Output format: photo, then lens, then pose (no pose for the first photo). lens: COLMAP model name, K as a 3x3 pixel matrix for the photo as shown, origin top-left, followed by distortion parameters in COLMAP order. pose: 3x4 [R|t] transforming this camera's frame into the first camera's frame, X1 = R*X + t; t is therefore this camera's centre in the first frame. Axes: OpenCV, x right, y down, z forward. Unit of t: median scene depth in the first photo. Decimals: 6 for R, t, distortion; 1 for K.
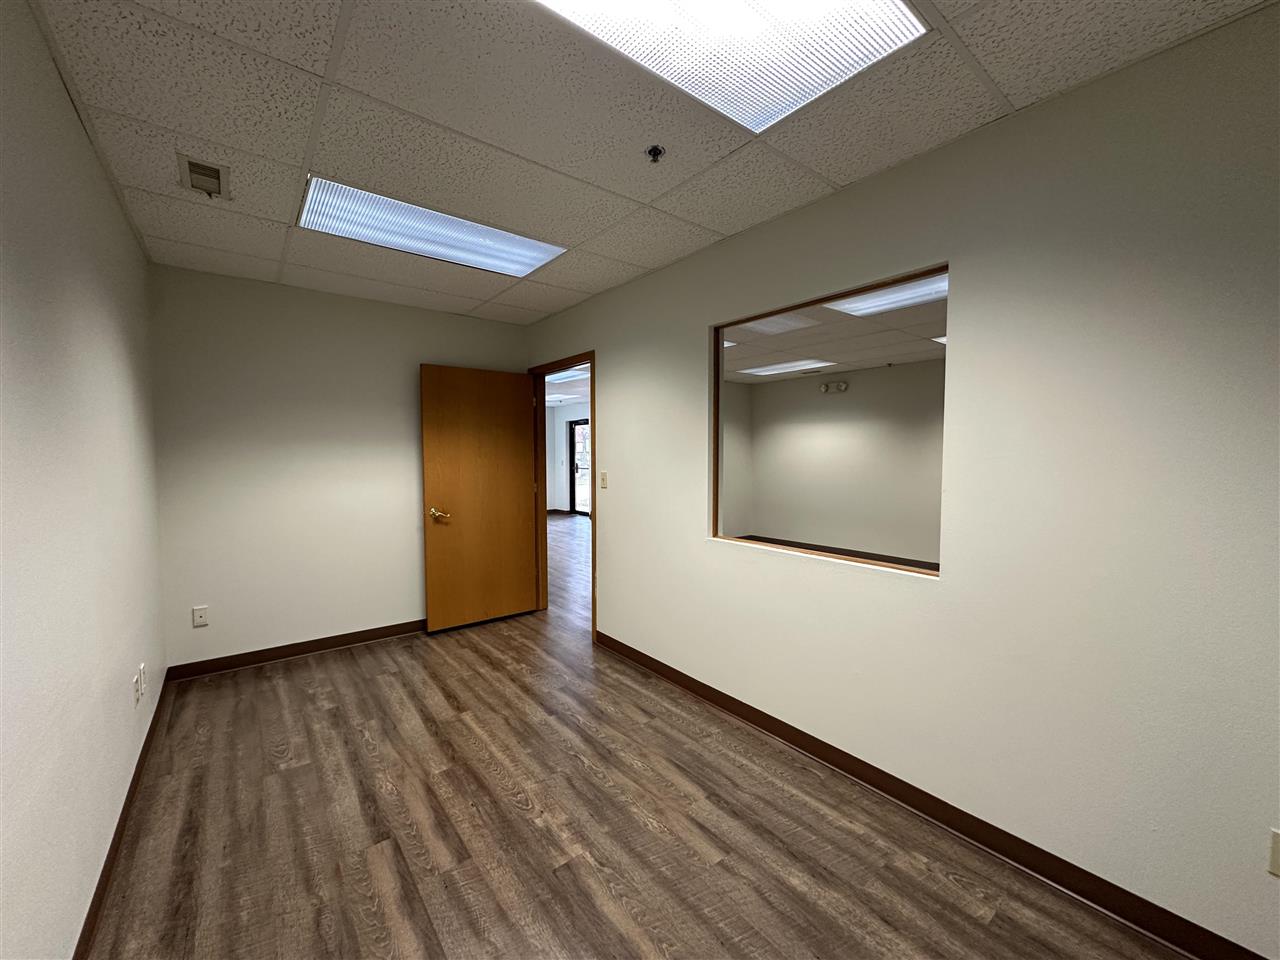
lens RADIAL K [[510.0, 0, 642.2], [0, 510.0, 473.5], [0, 0, 1]] dist [-0.002506, 0.000683]
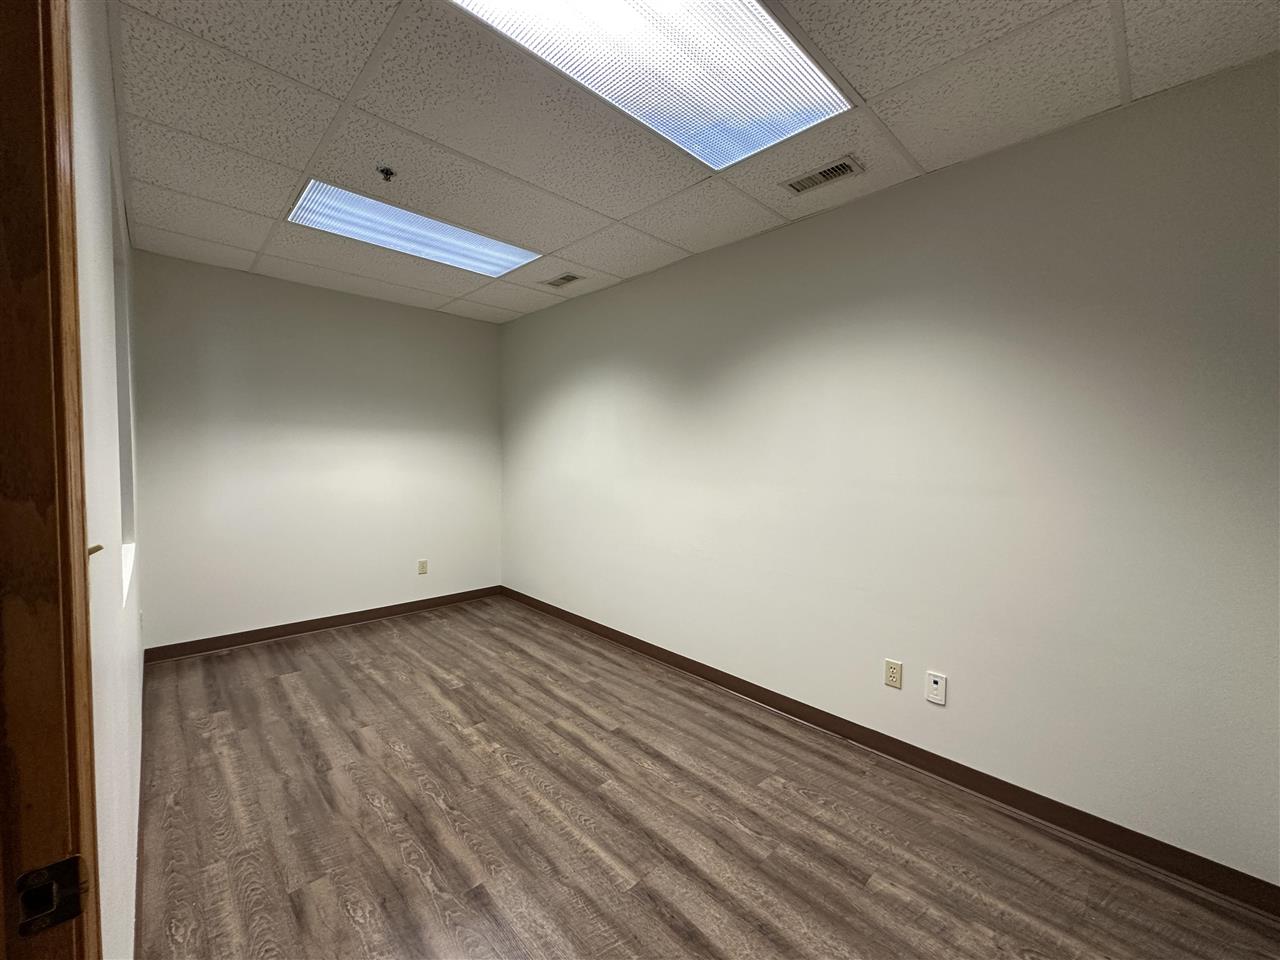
lens RADIAL K [[510.0, 0, 647.7], [0, 510.0, 477.5], [0, 0, 1]] dist [-0.002506, 0.000683]
pose [[-0.994300, -0.009493, -0.106195, -0.384192], [-0.018366, 0.996390, 0.082885, -0.050345], [0.105025, 0.084363, -0.990885, 1.969719]]
